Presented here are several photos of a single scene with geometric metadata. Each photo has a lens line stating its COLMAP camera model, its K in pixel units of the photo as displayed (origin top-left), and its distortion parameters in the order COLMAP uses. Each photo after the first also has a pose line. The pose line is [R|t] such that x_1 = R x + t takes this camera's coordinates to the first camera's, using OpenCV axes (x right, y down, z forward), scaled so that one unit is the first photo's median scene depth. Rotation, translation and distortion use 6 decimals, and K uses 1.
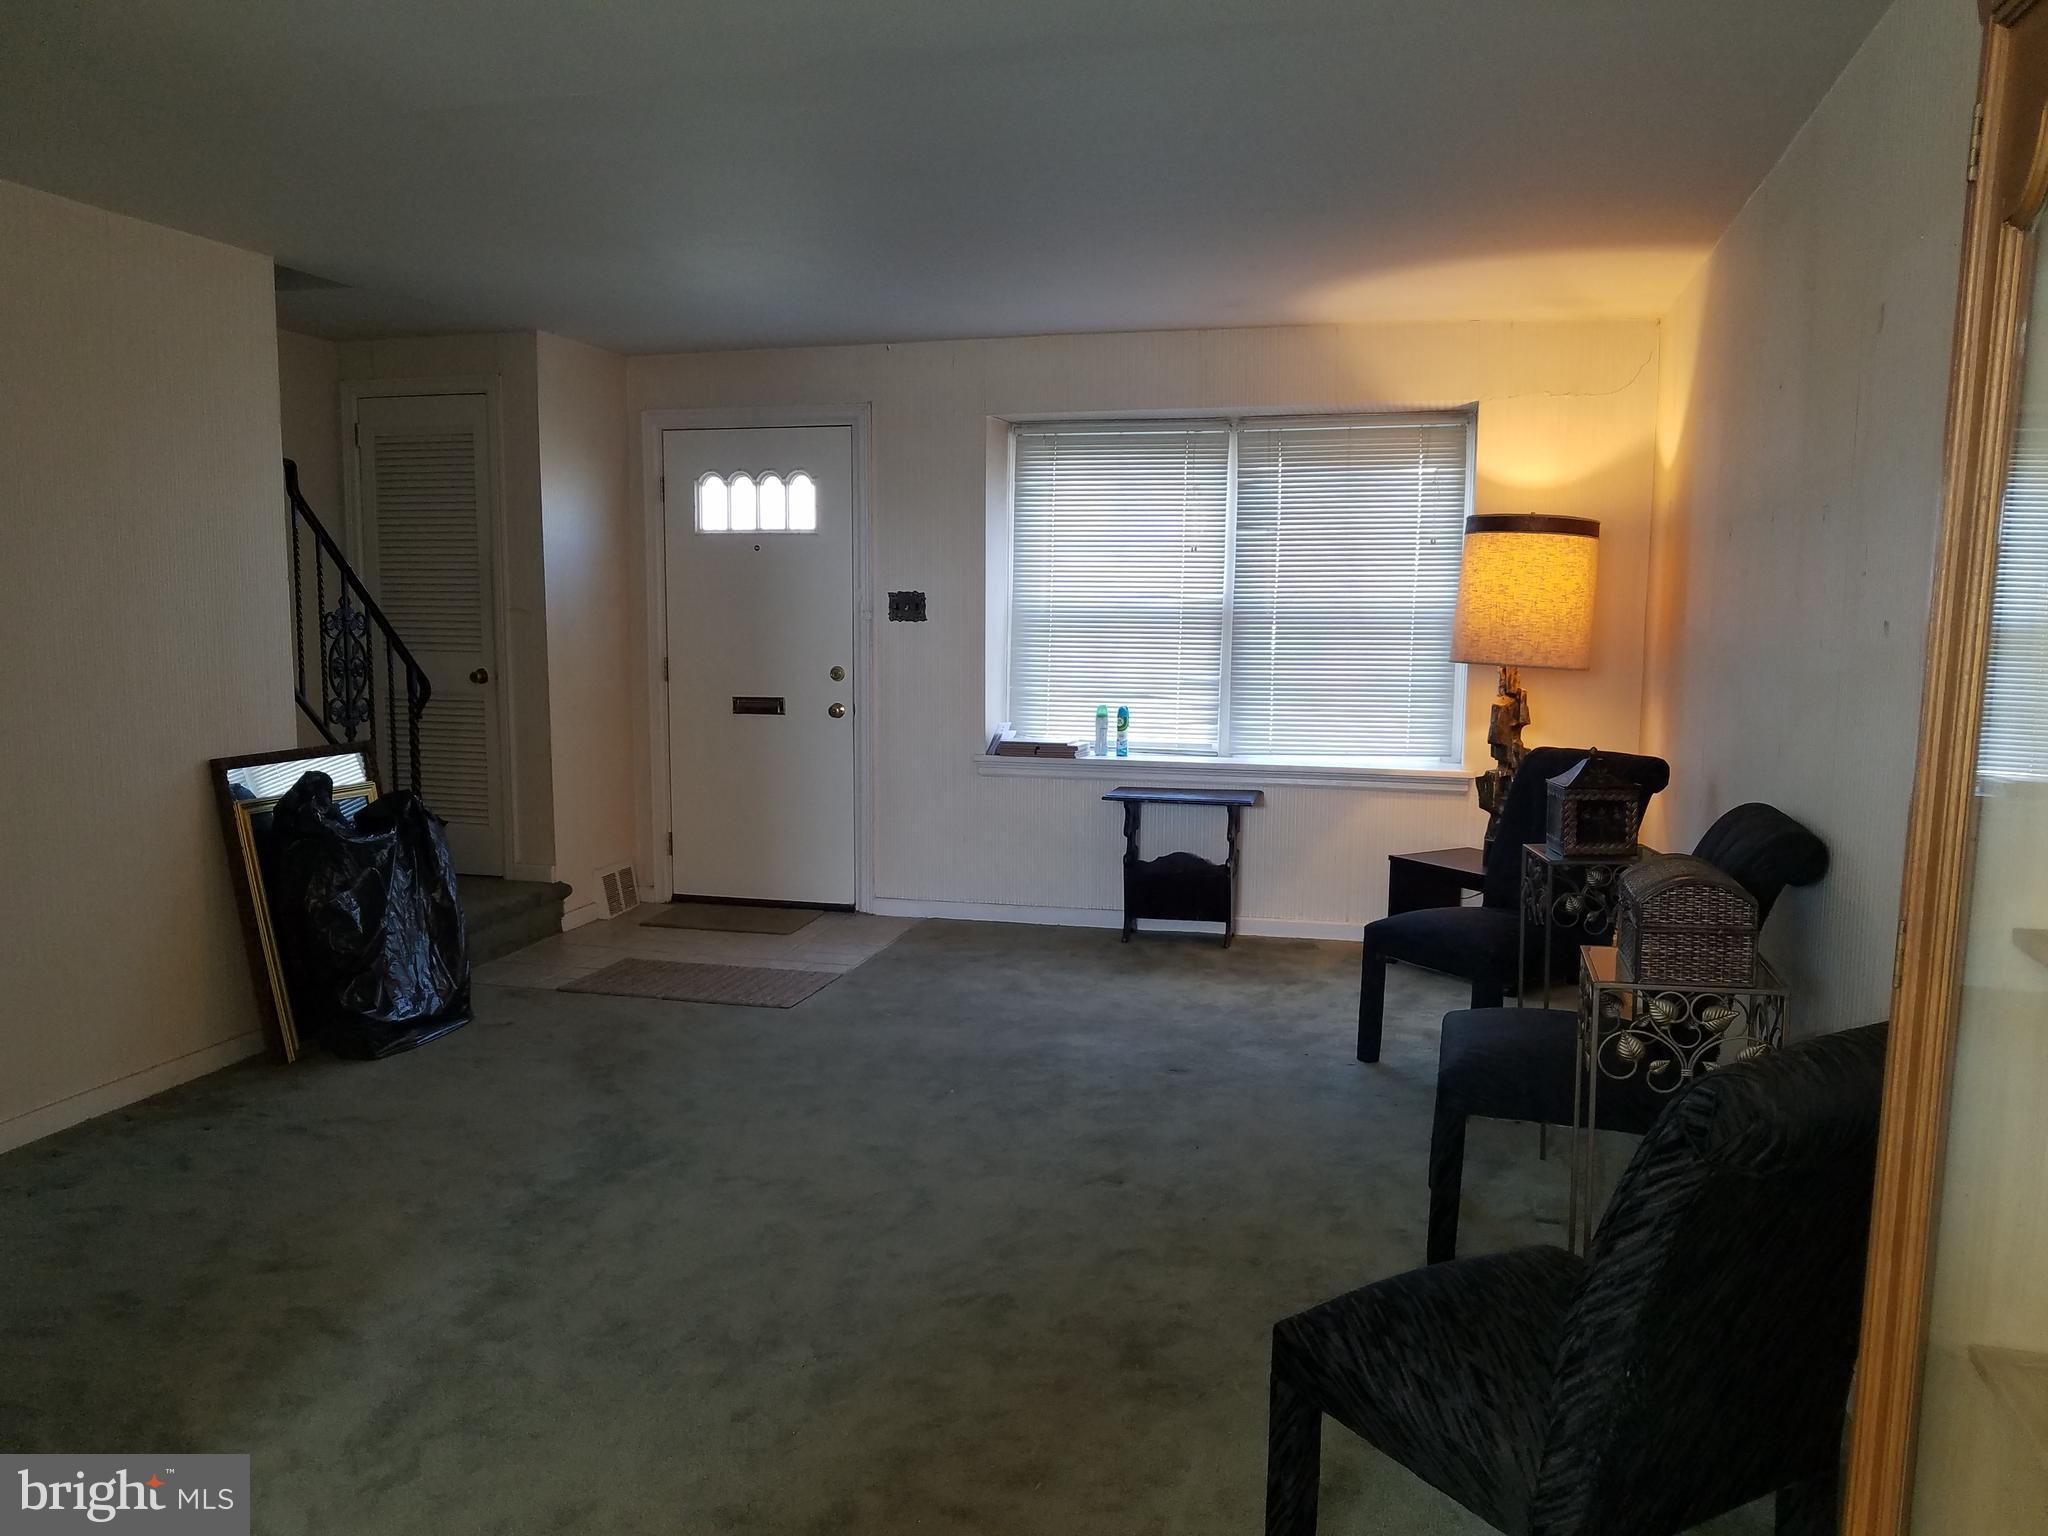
lens RADIAL K [[1627.3, 0, 1024.2], [0, 1627.3, 843.0], [0, 0, 1]] dist [-0.013929, 0.005879]
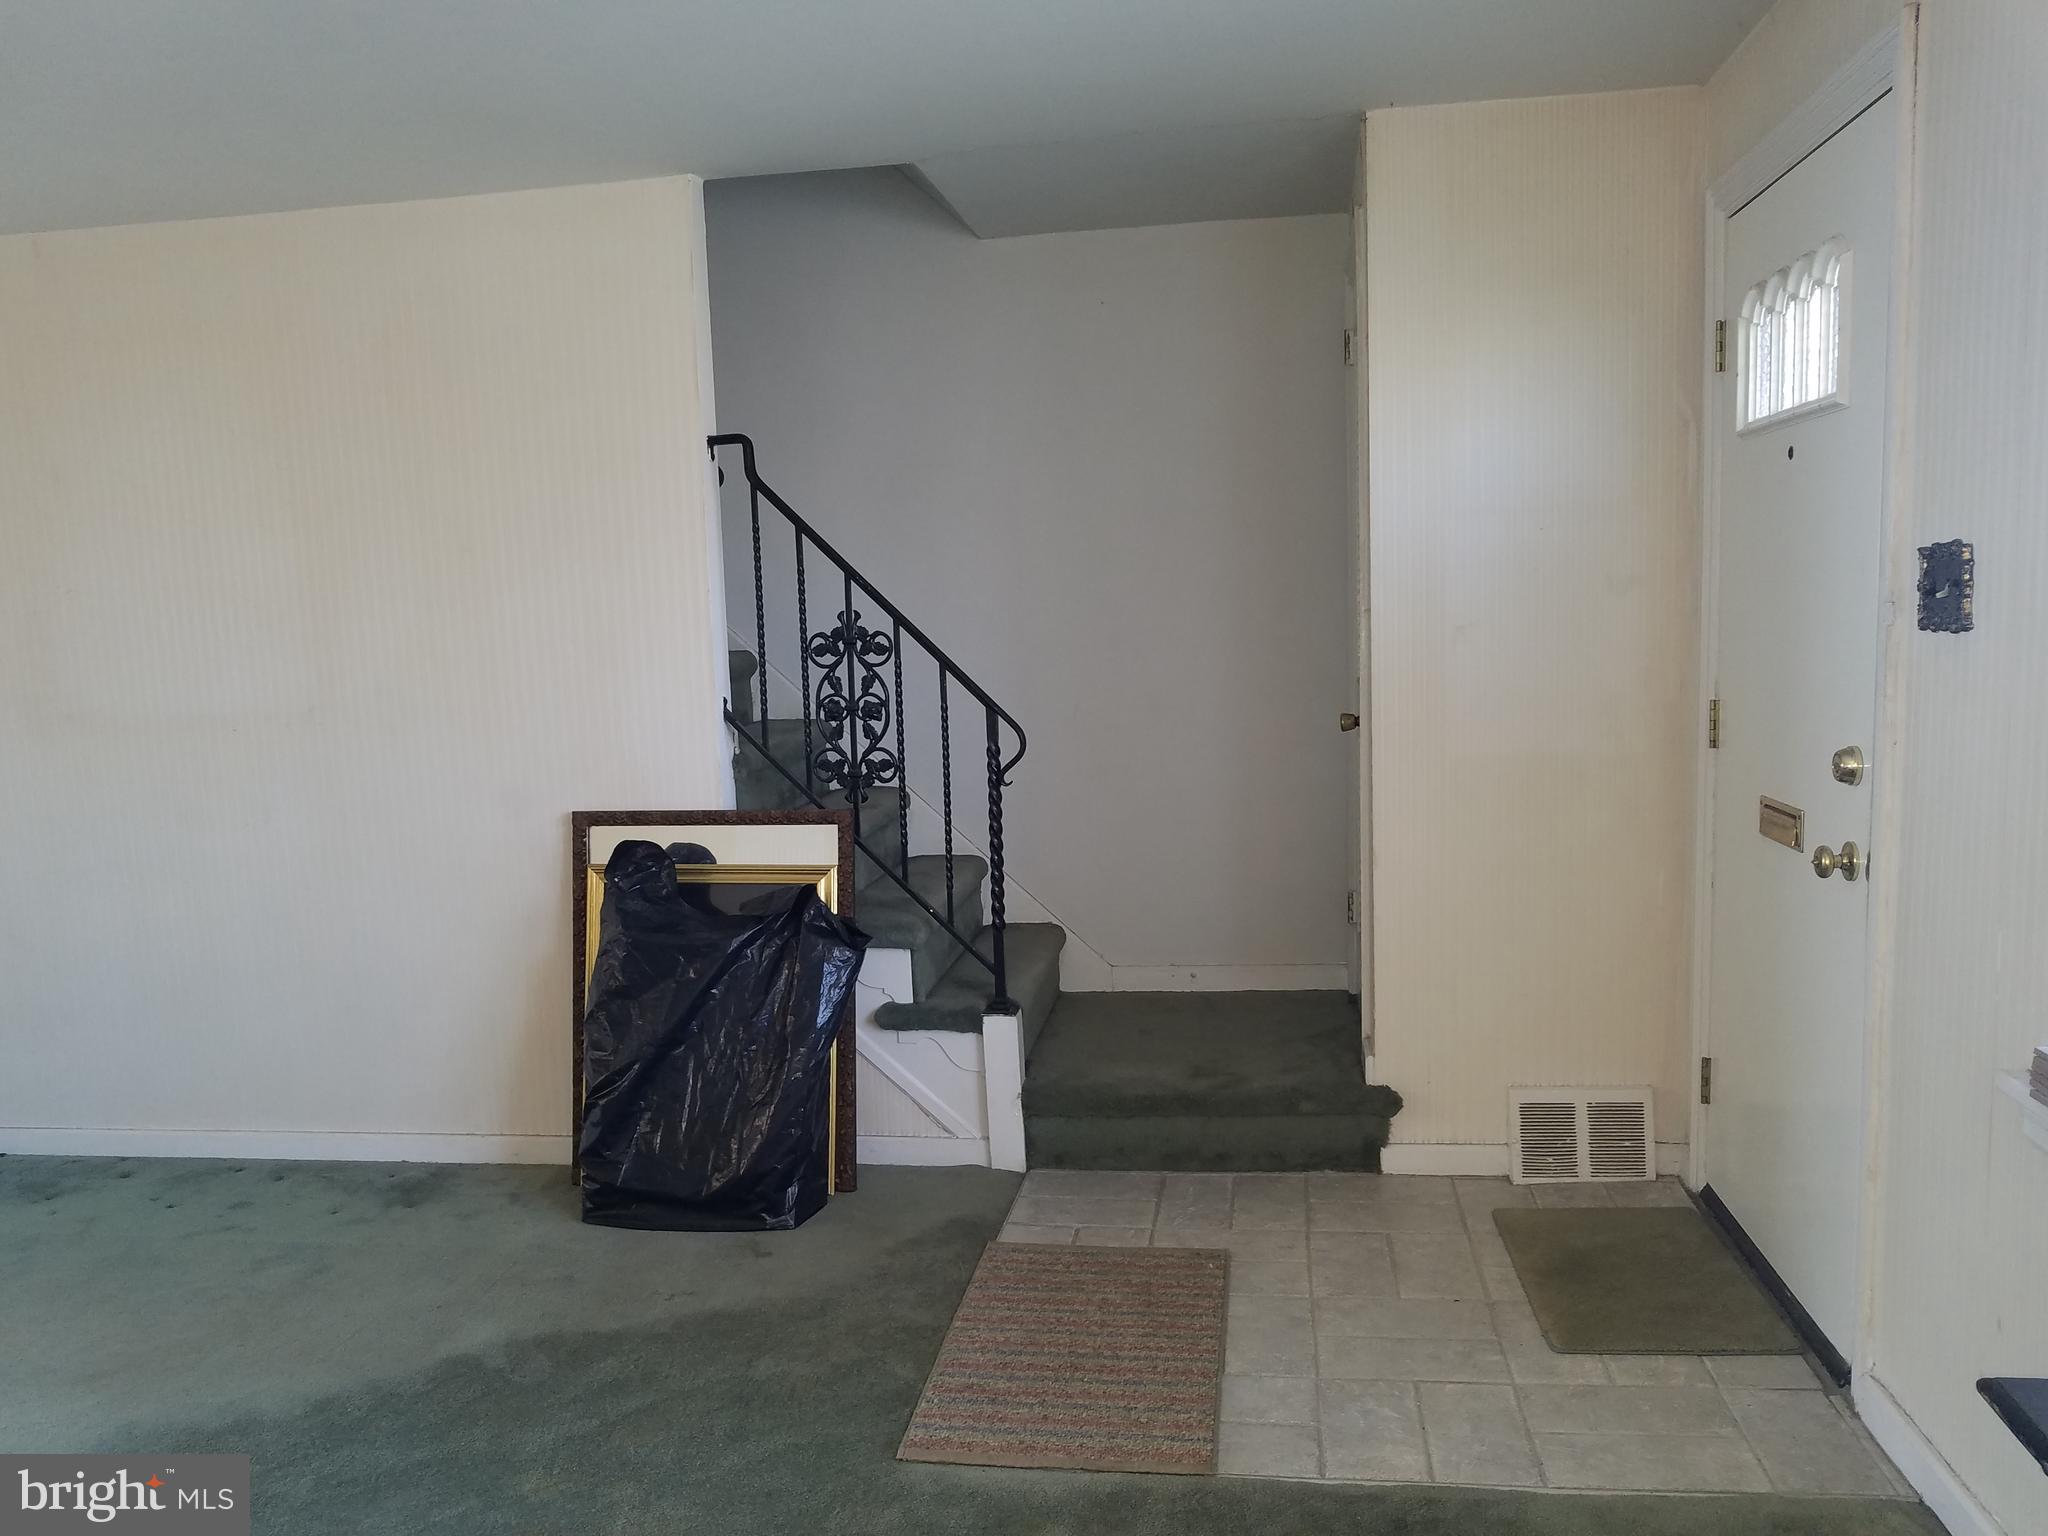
lens RADIAL K [[1627.3, 0, 1010.1], [0, 1627.3, 828.4], [0, 0, 1]] dist [-0.013929, 0.005879]
pose [[0.088626, 0.134638, -0.986924, 0.316481], [-0.108313, 0.986250, 0.124820, -0.151937], [0.990158, 0.095834, 0.101991, 0.992673]]
